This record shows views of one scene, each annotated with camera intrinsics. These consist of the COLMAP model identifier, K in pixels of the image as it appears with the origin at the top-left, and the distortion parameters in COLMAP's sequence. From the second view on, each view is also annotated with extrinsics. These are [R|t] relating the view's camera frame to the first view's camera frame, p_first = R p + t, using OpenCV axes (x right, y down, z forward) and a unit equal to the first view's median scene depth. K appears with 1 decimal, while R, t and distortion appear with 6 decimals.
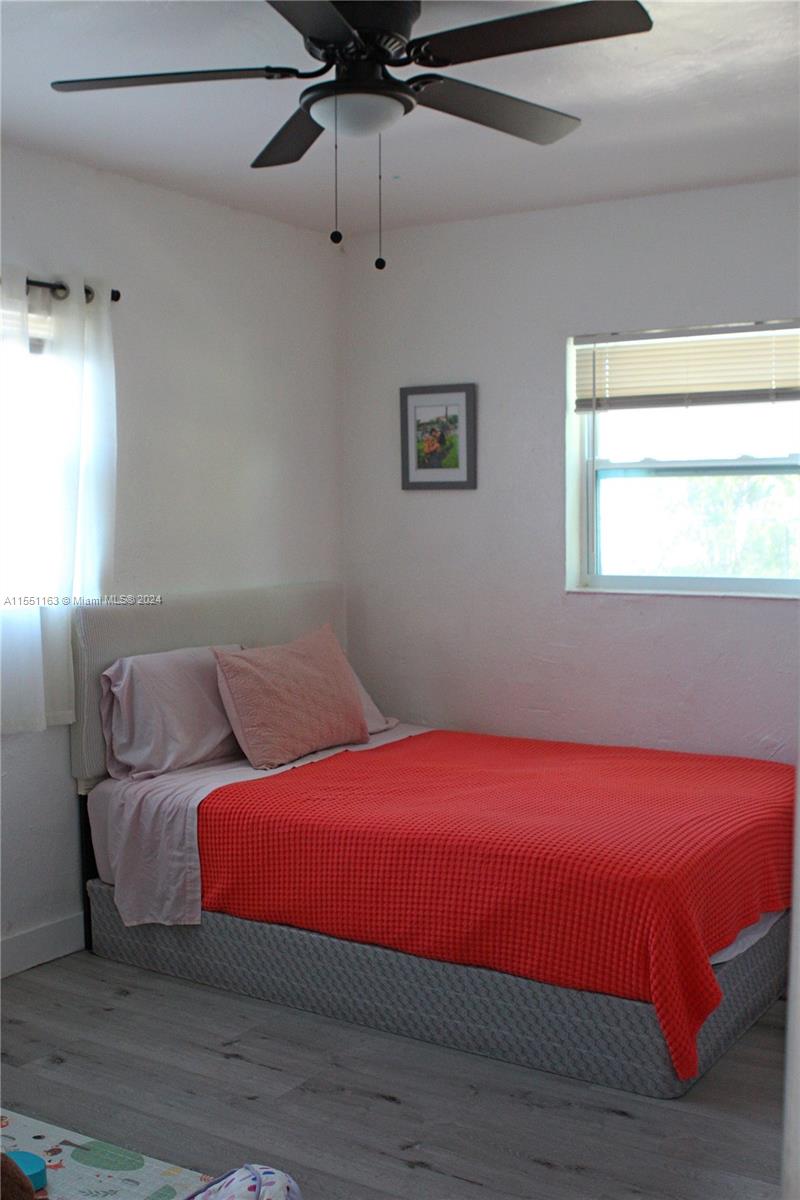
lens RADIAL K [[1306.2, 0, 400.0], [0, 1306.2, 600.0], [0, 0, 1]] dist [-0.100236, -0.012389]
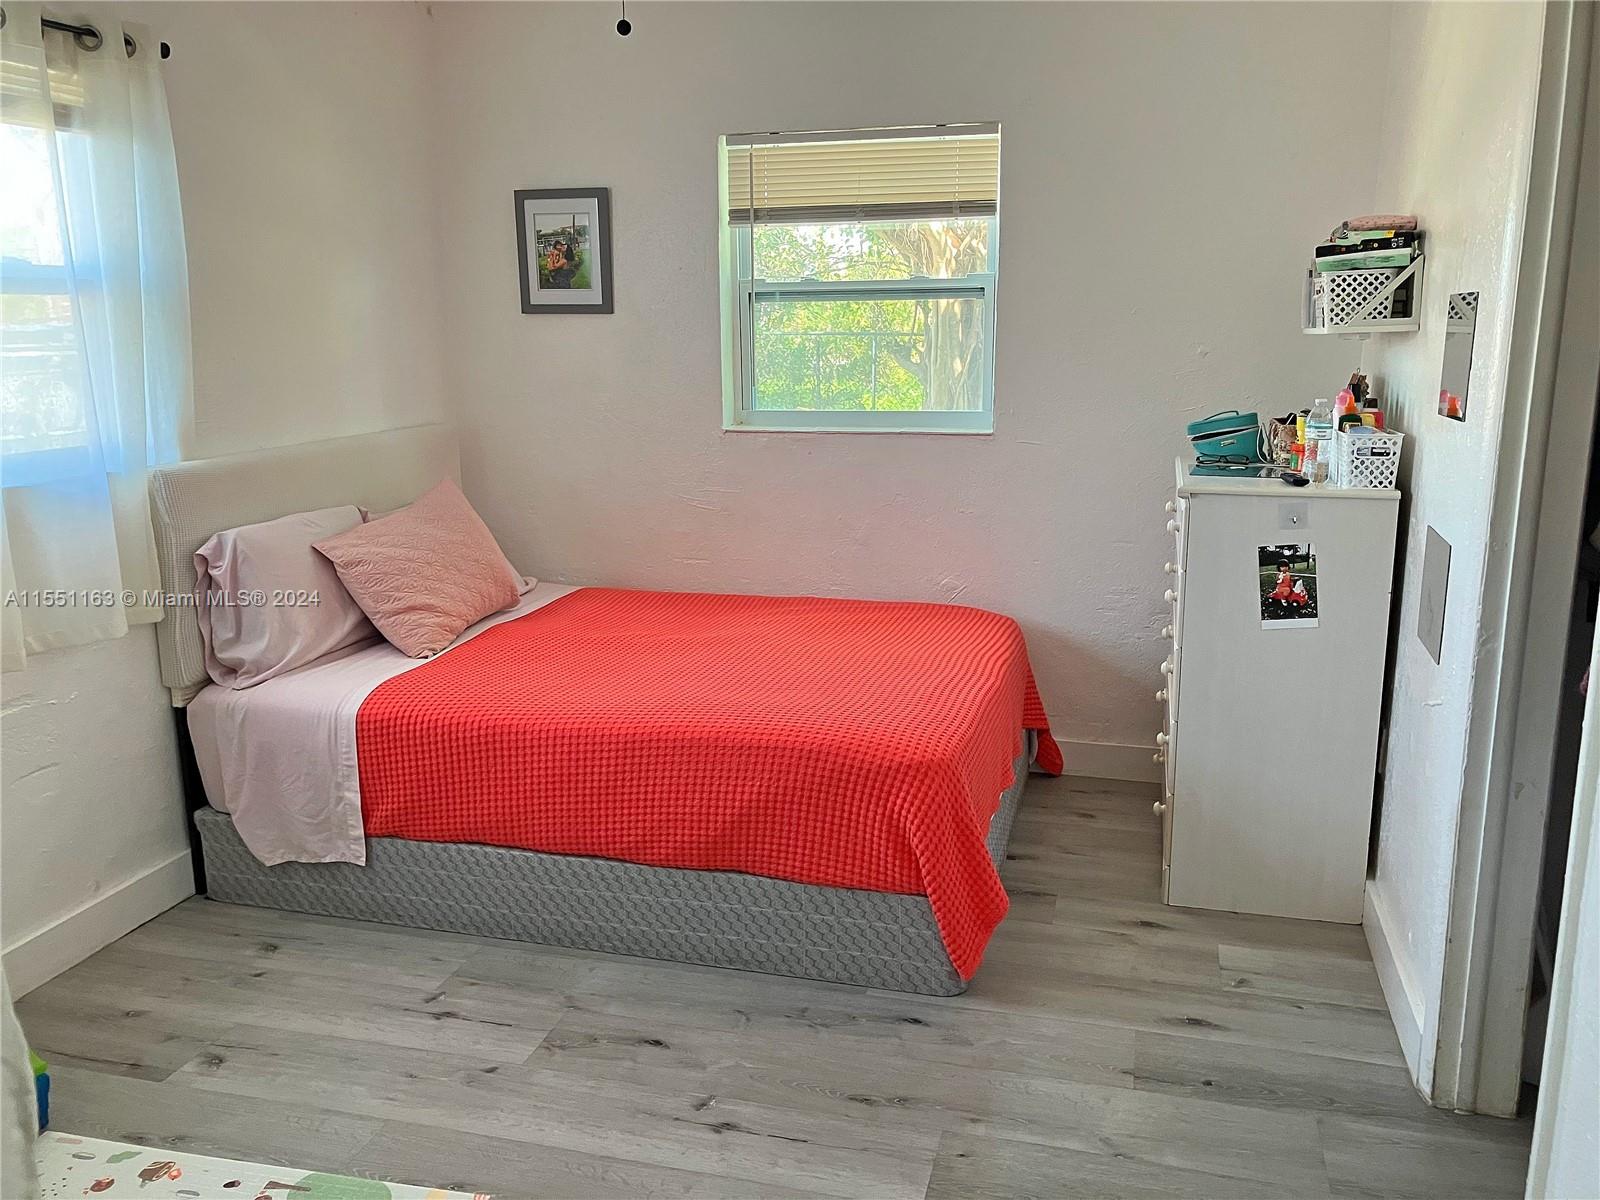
lens RADIAL K [[1301.1, 0, 800.0], [0, 1301.1, 600.0], [0, 0, 1]] dist [0.029673, -0.065049]
pose [[0.953452, -0.063019, 0.294886, -0.127391], [0.021810, 0.989769, 0.141002, -0.021095], [-0.300755, -0.128007, 0.945072, 0.153866]]
